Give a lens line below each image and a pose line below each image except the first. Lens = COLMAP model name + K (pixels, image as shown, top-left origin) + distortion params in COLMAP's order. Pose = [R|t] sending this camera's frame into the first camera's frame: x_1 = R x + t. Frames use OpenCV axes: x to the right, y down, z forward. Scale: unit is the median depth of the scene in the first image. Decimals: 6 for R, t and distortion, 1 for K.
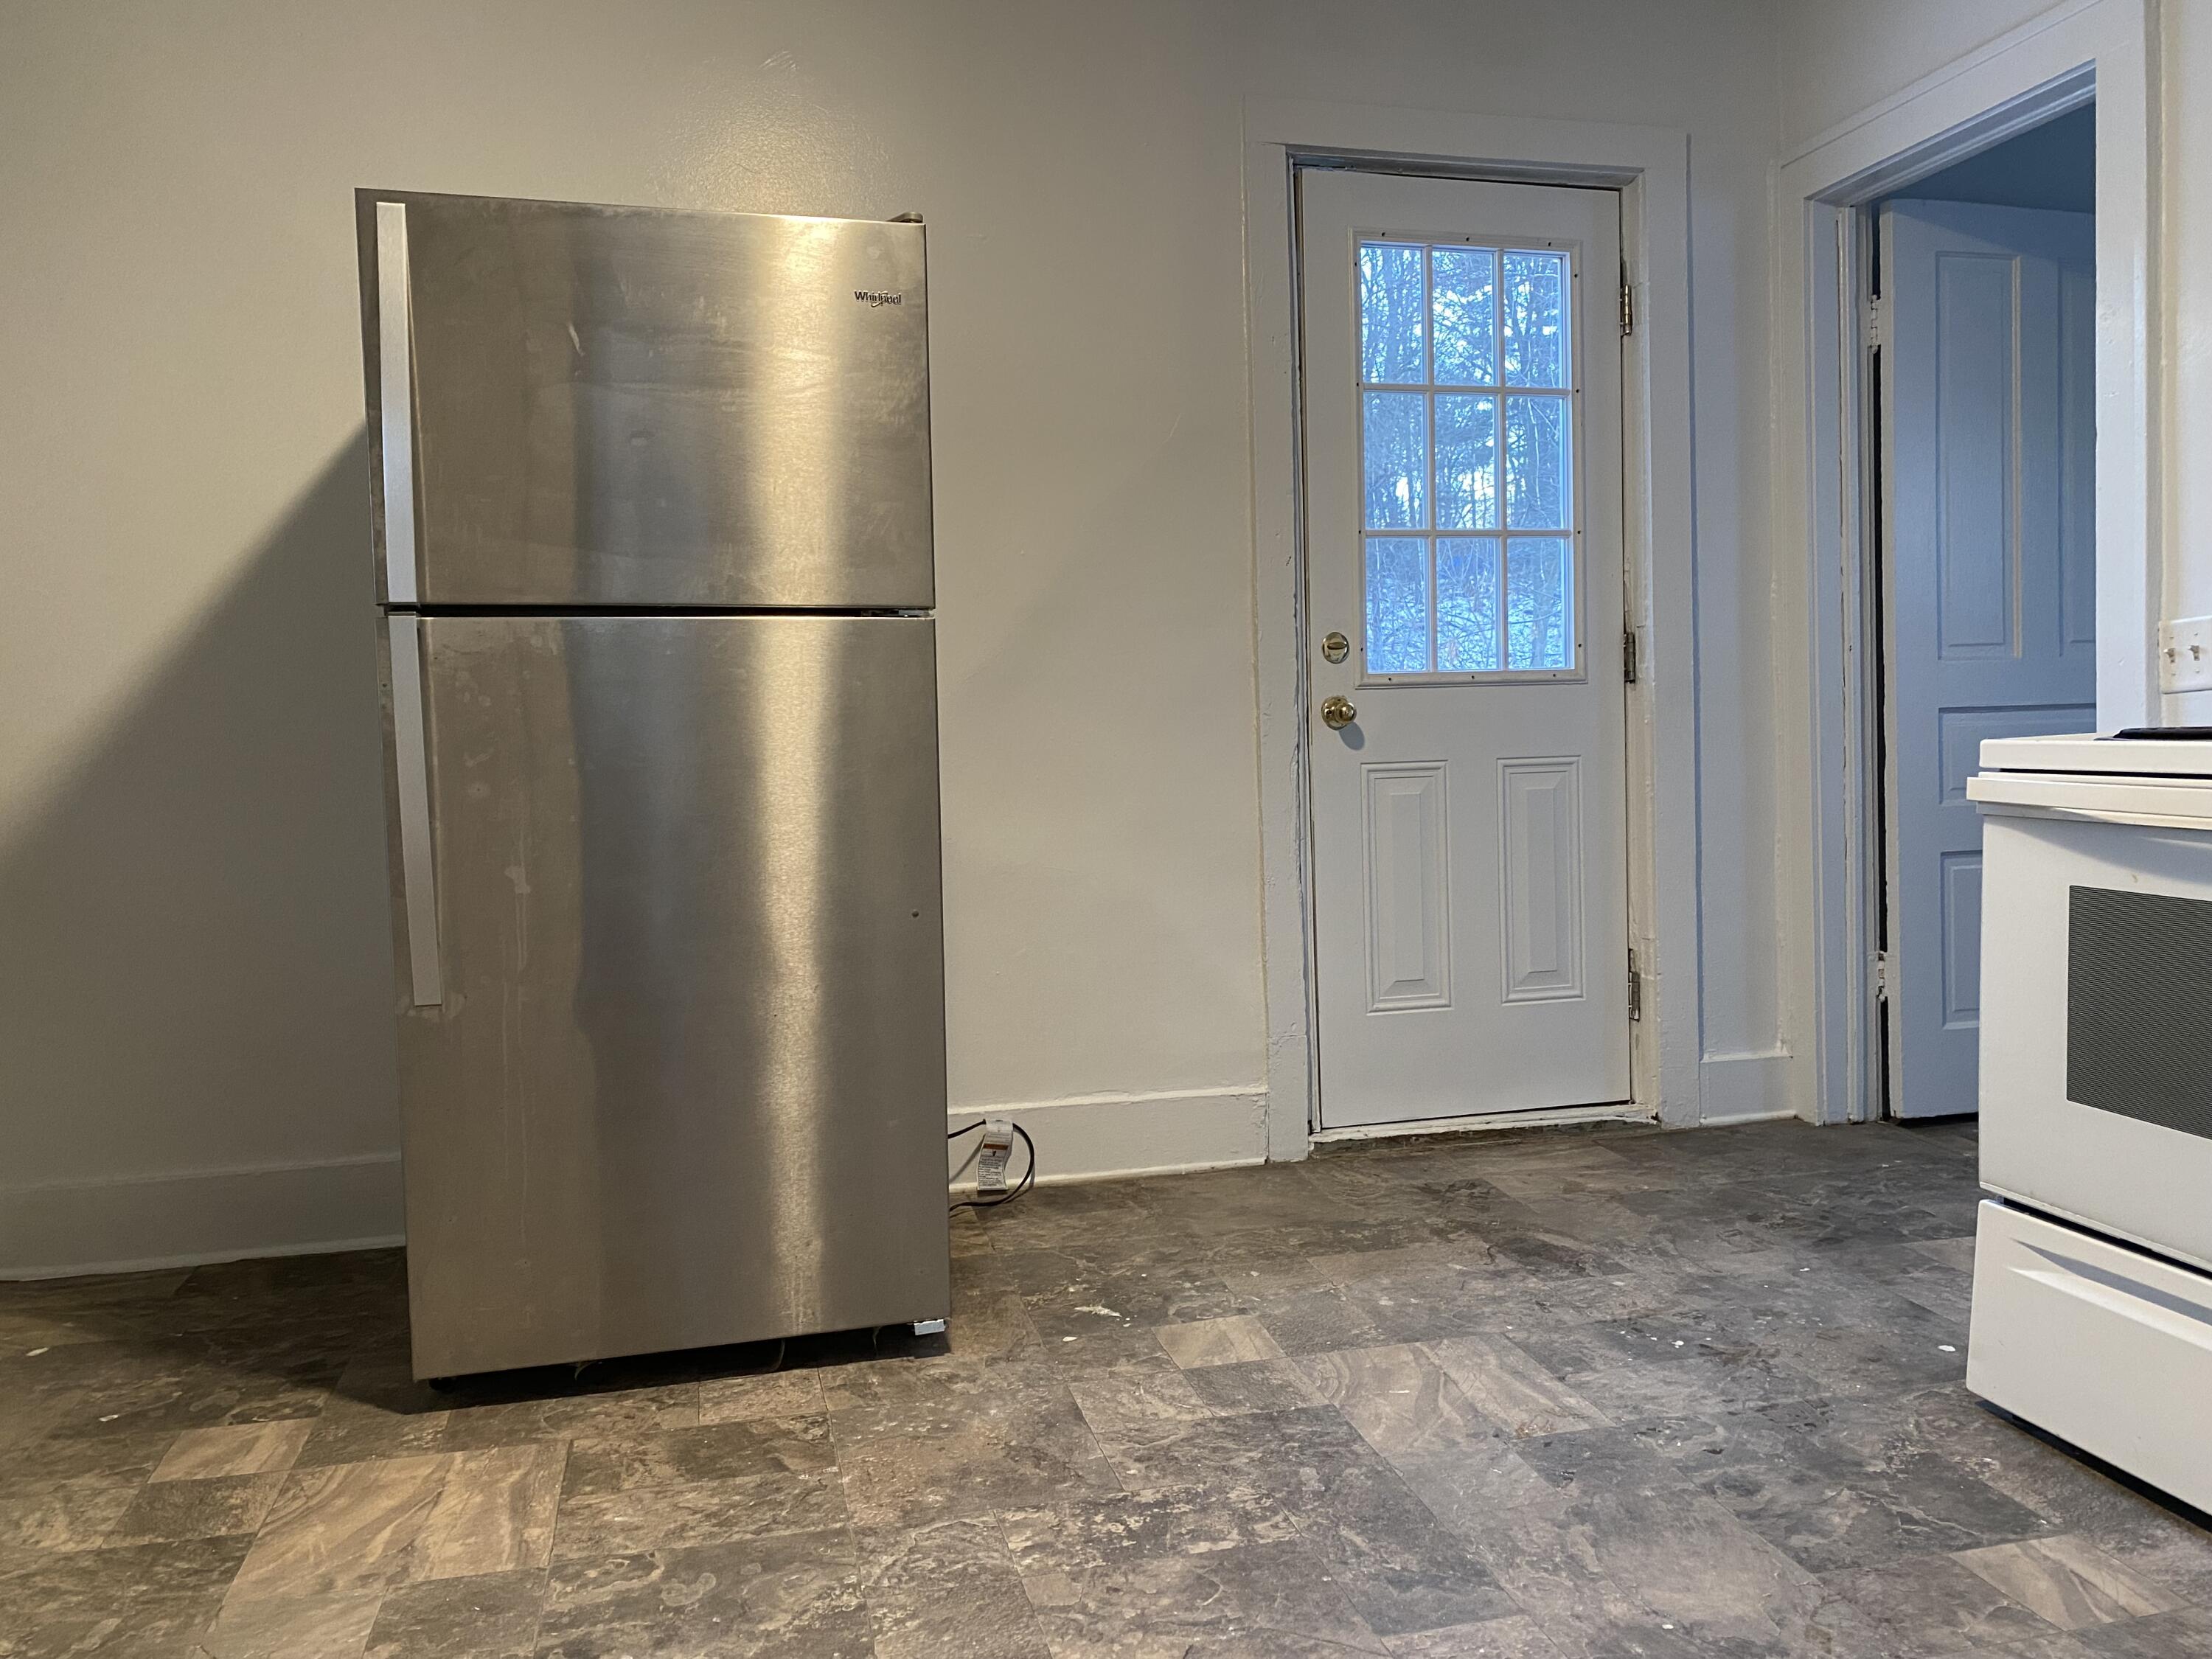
lens RADIAL K [[1739.5, 0, 1090.4], [0, 1739.5, 831.2], [0, 0, 1]] dist [0.100375, -0.080927]
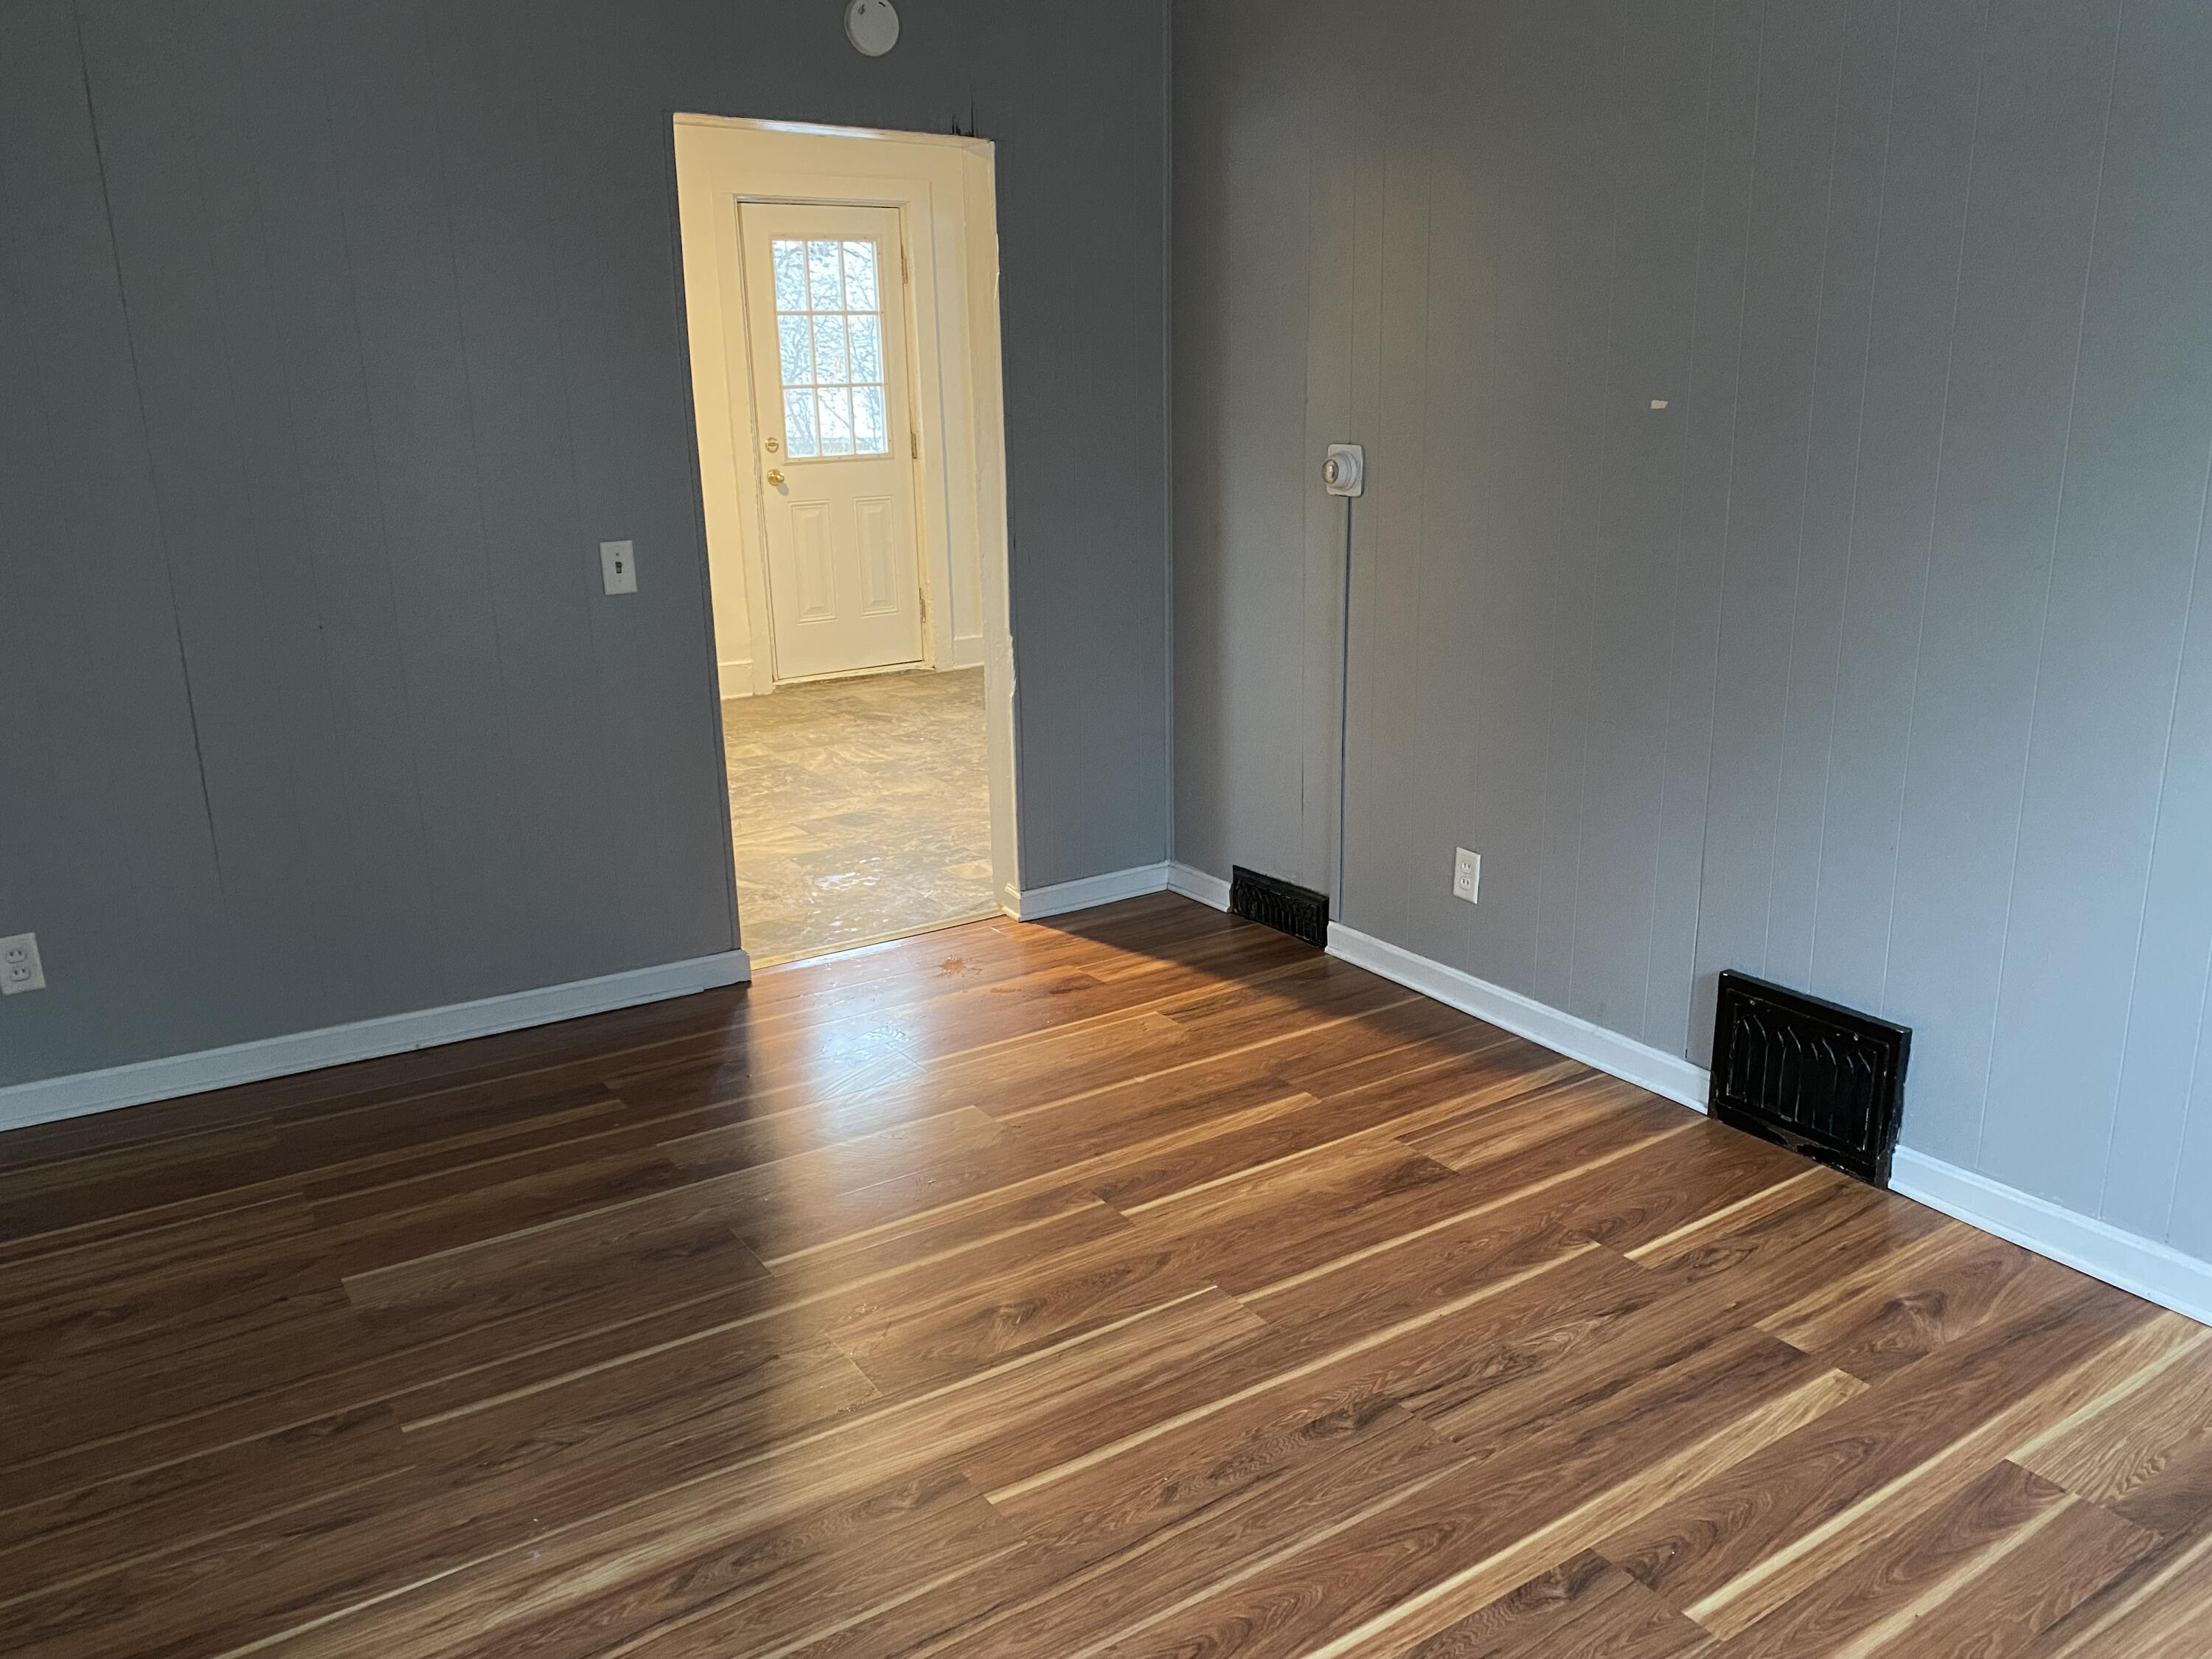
lens RADIAL K [[1739.5, 0, 1101.1], [0, 1739.5, 830.0], [0, 0, 1]] dist [0.100375, -0.080927]
pose [[0.942082, -0.081228, 0.325398, -0.204447], [0.012490, 0.978051, 0.207989, -0.087046], [-0.335150, -0.191878, 0.922419, -1.127166]]
